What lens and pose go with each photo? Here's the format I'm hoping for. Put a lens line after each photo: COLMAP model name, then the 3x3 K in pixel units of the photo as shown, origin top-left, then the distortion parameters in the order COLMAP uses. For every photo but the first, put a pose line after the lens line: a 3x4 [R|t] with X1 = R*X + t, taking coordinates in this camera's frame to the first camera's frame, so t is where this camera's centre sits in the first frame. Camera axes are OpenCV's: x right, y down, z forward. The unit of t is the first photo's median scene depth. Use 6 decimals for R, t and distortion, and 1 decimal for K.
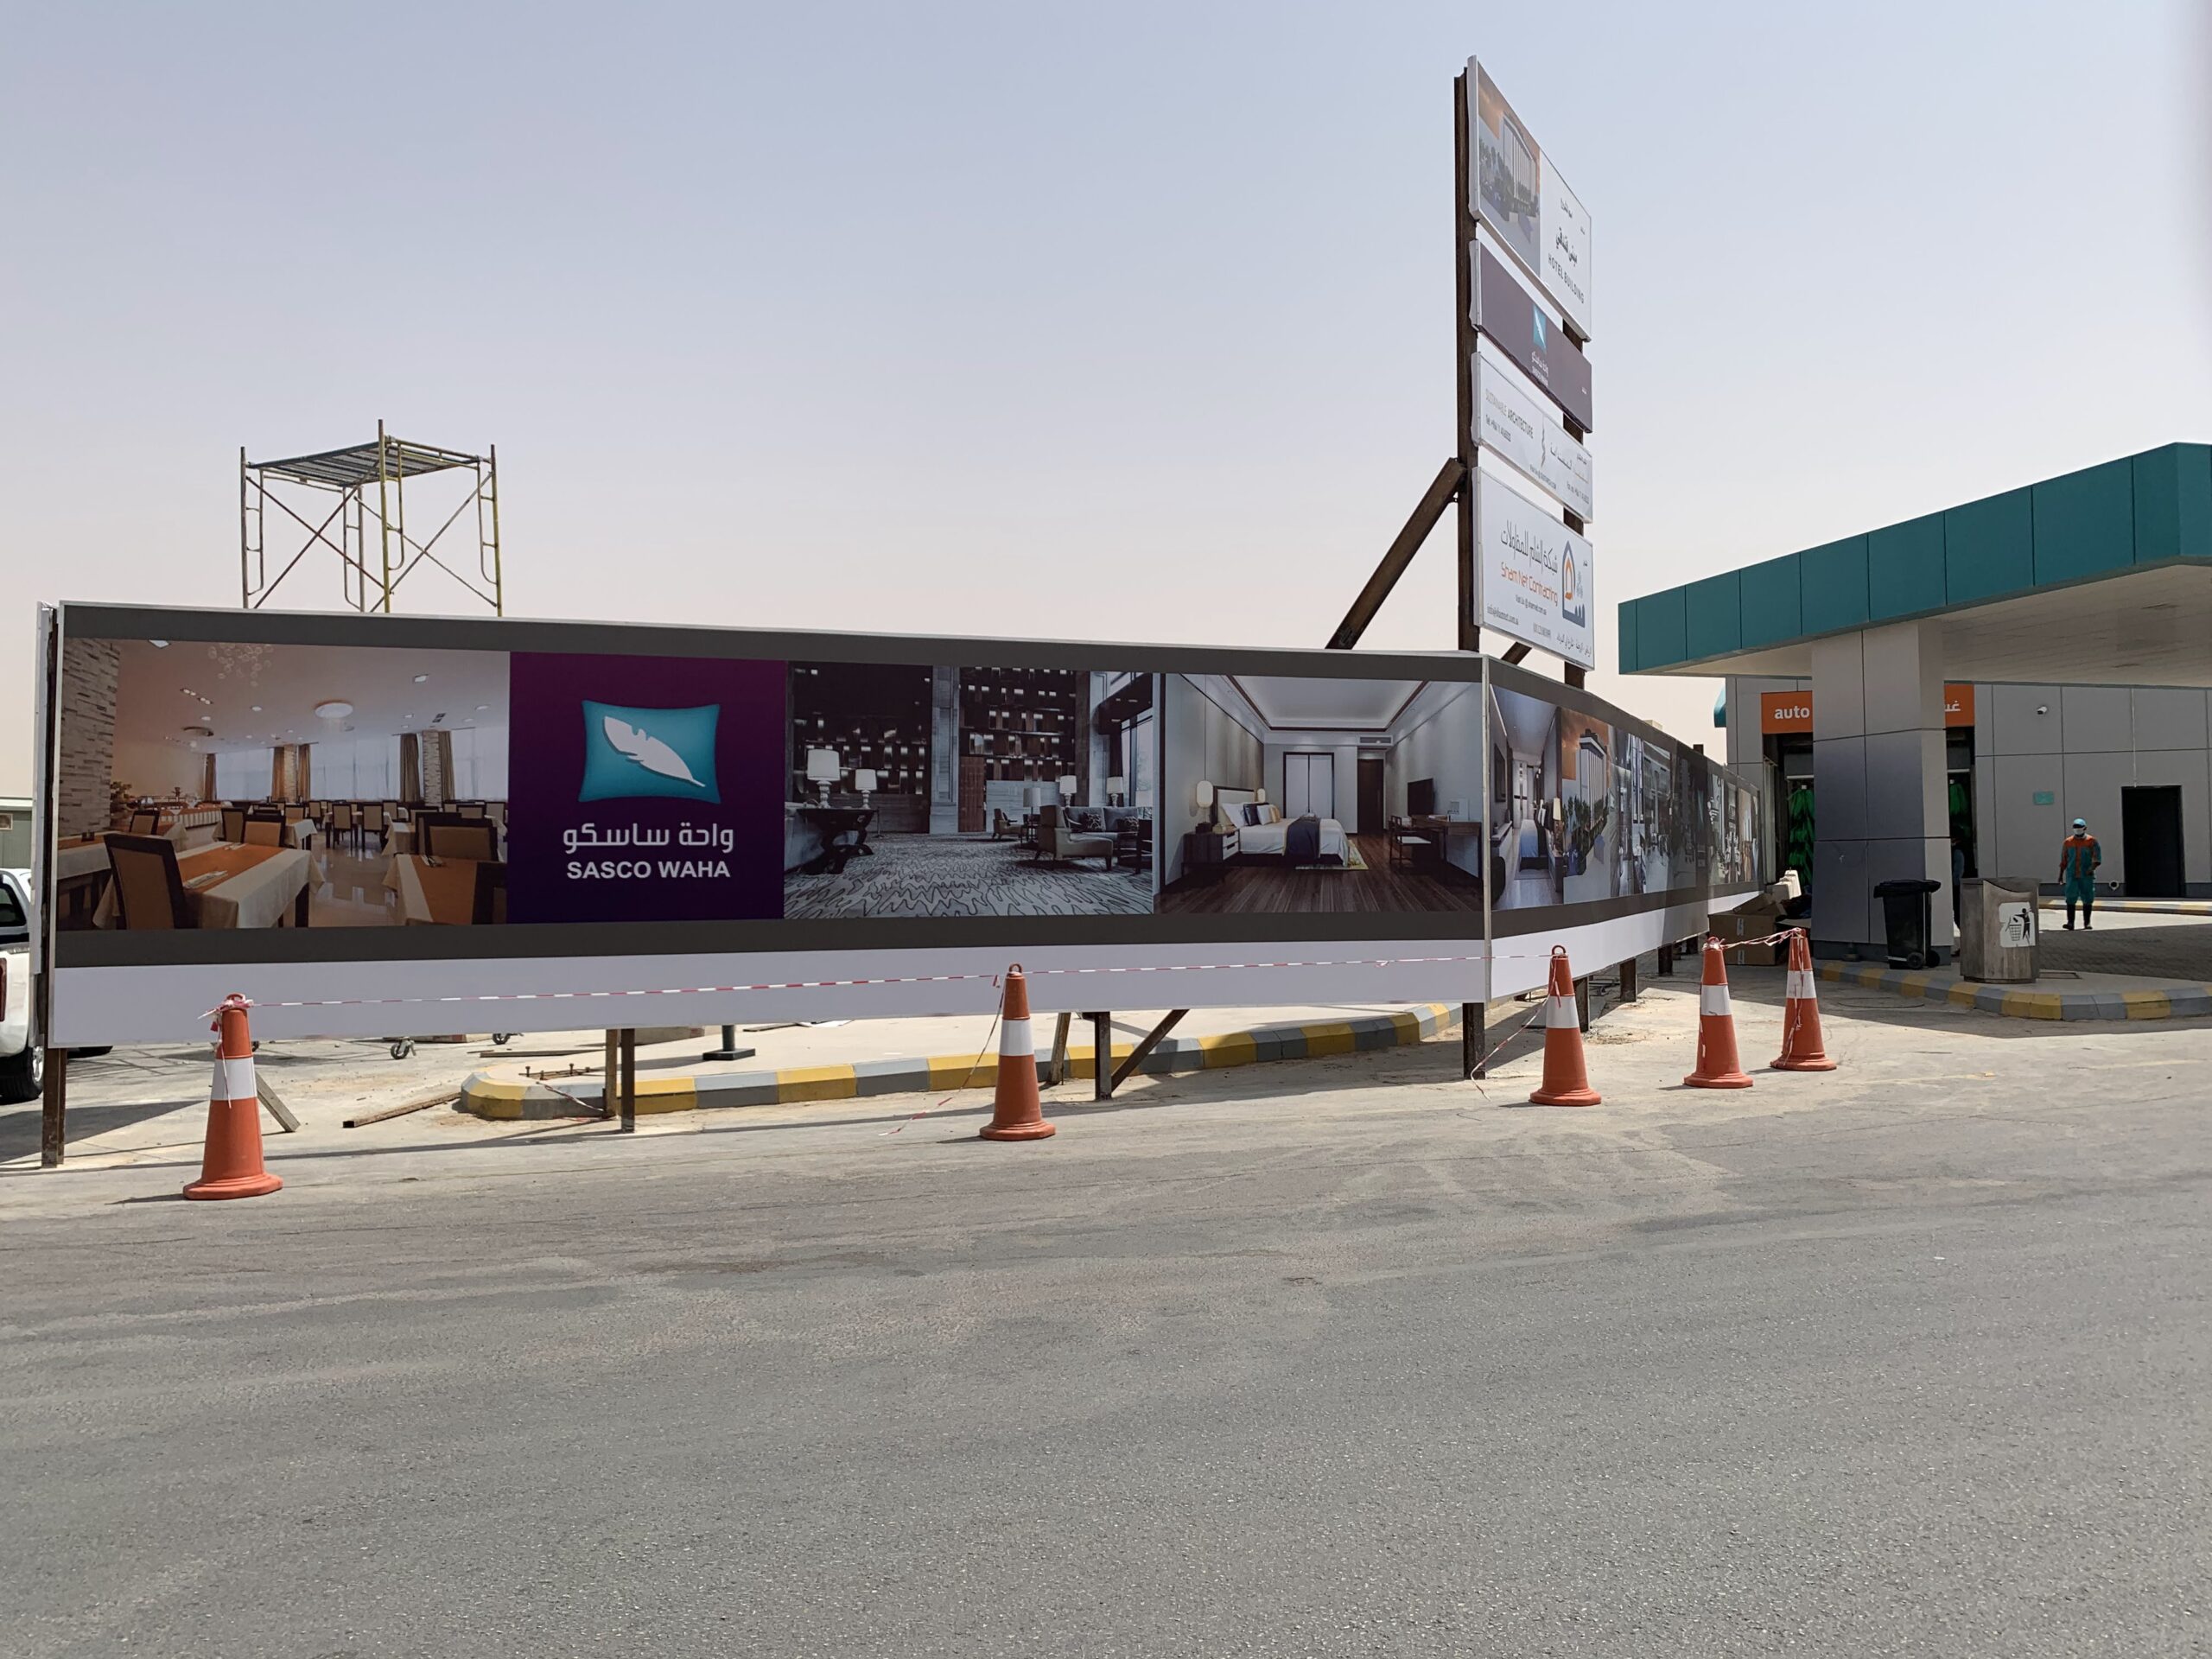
lens RADIAL K [[1690.4, 0, 1092.0], [0, 1690.4, 820.3], [0, 0, 1]] dist [0.110014, -0.206573]
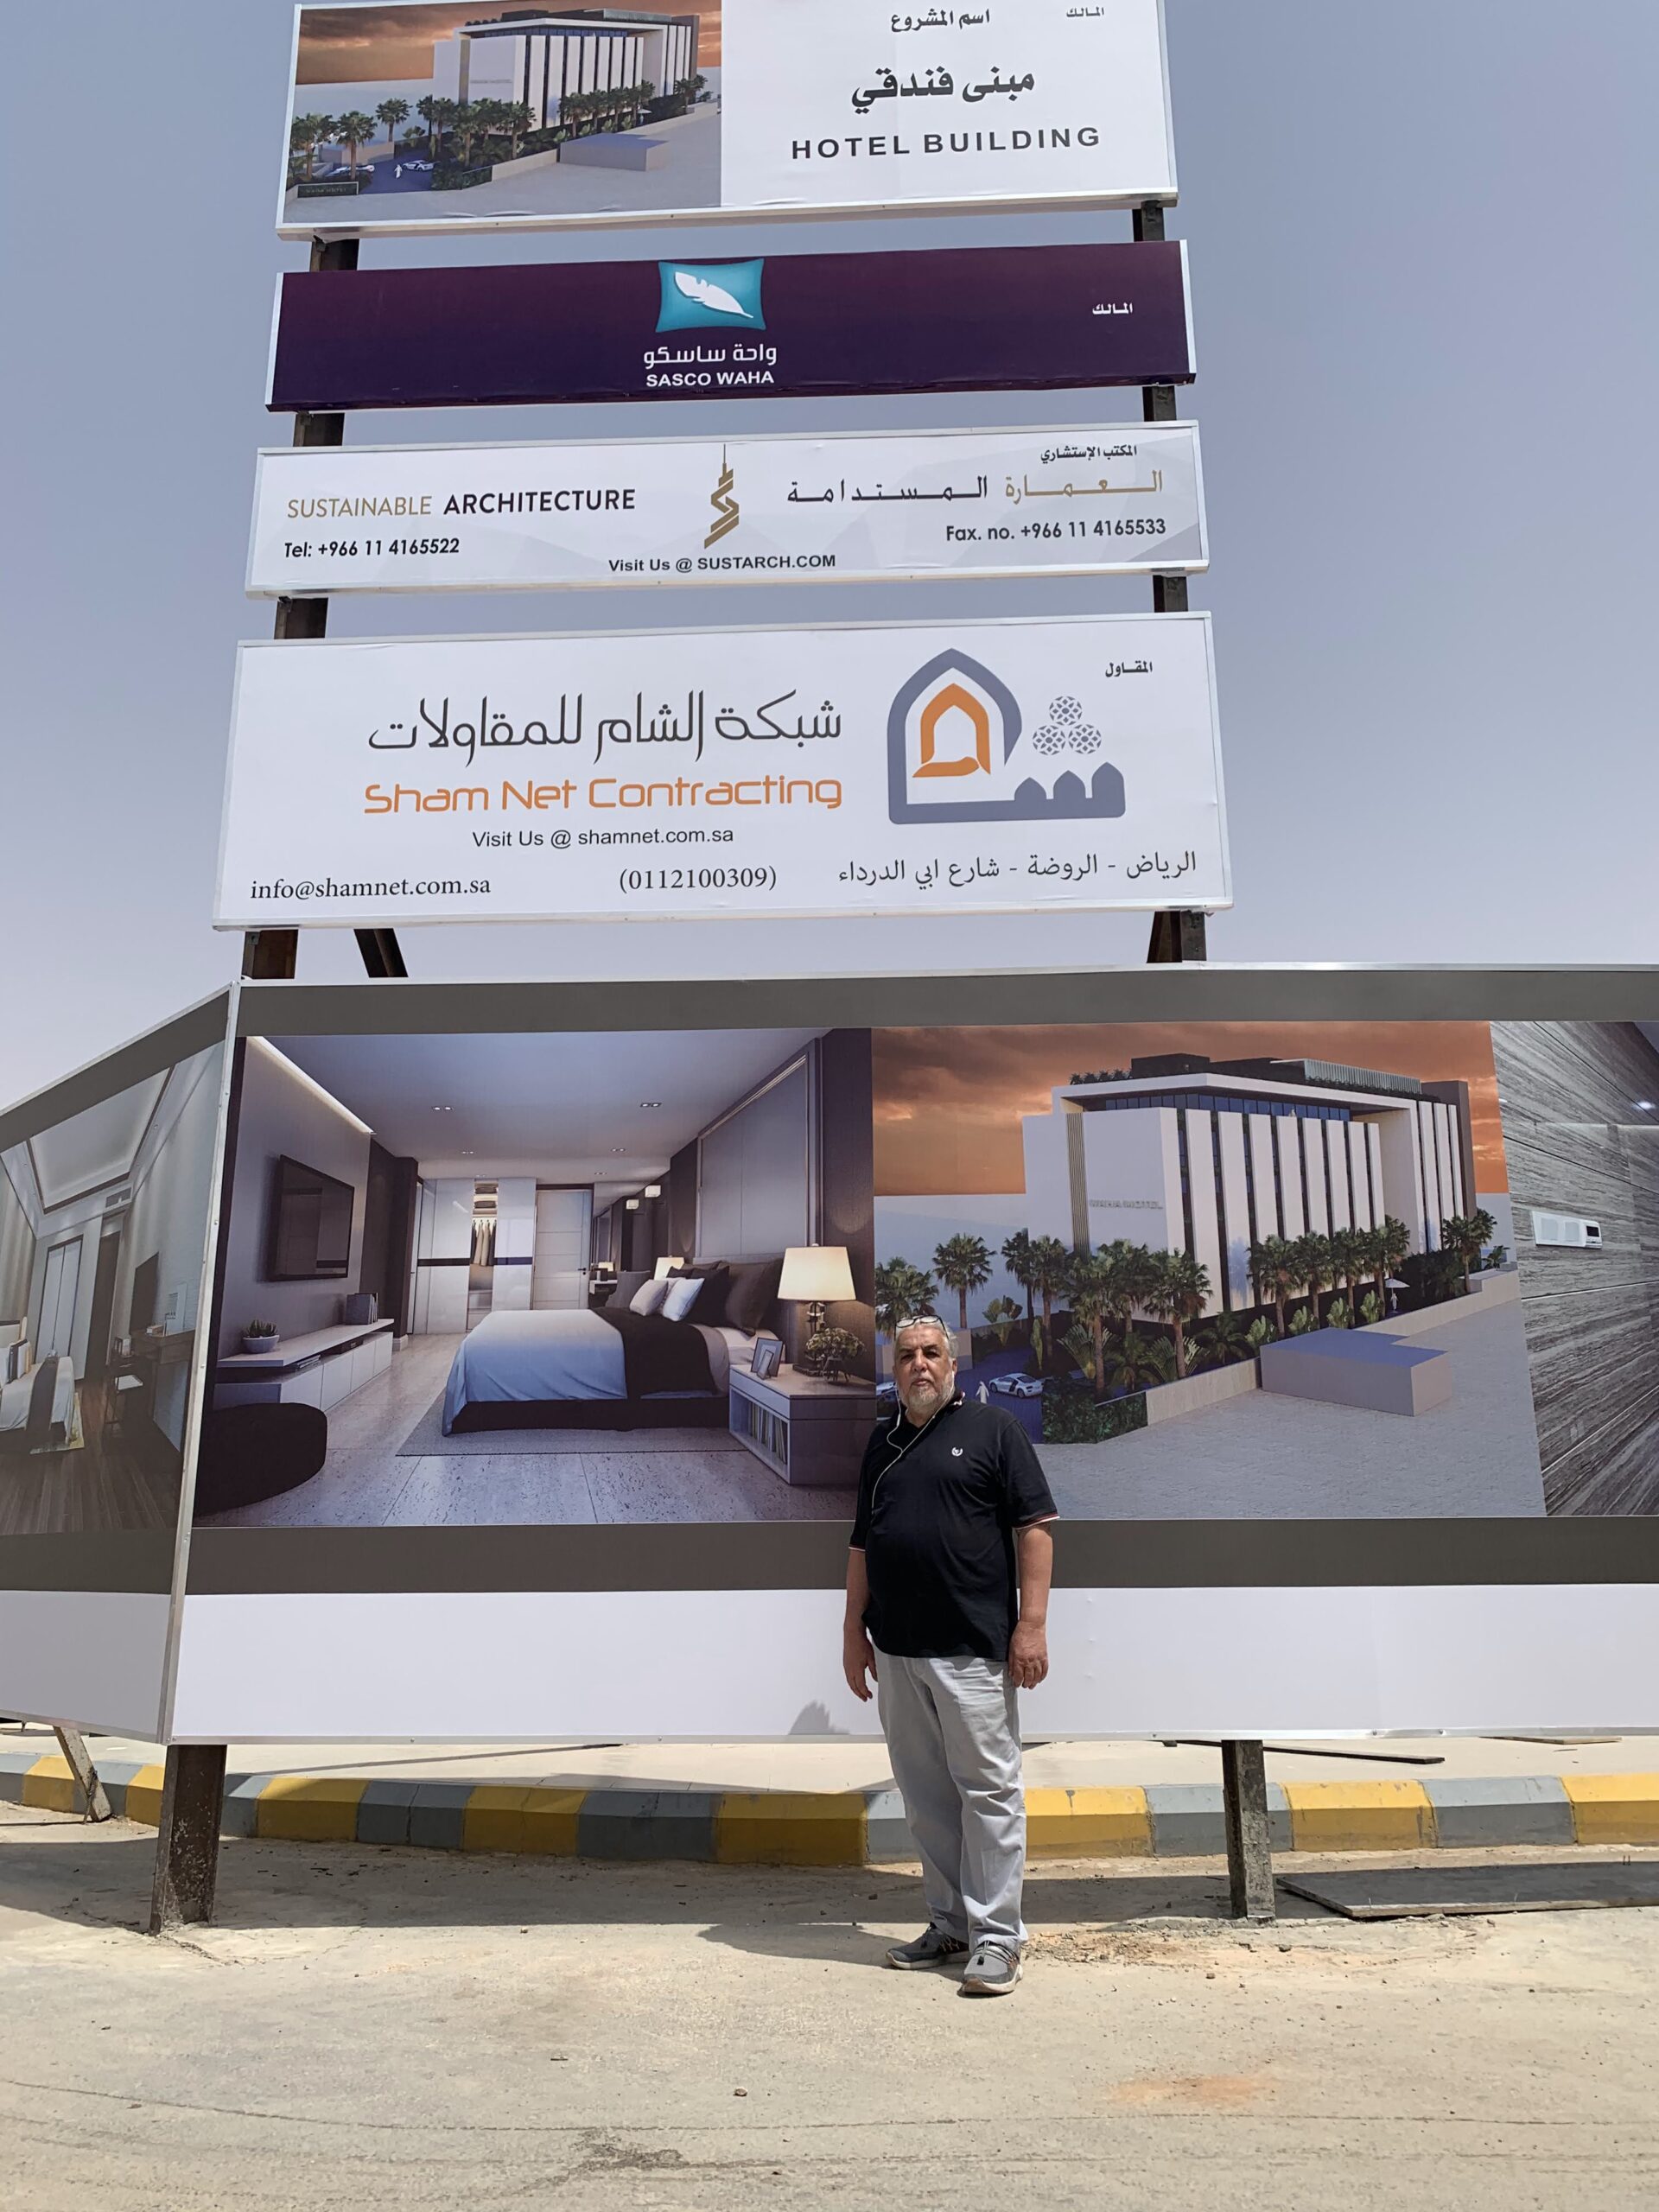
lens RADIAL K [[1690.4, 0, 841.9], [0, 1690.4, 1095.8], [0, 0, 1]] dist [0.110014, -0.206573]
pose [[0.447843, -0.235549, -0.862527, 0.768212], [0.027026, 0.967800, -0.250266, 0.064260], [0.893703, 0.088769, 0.439789, 1.005160]]
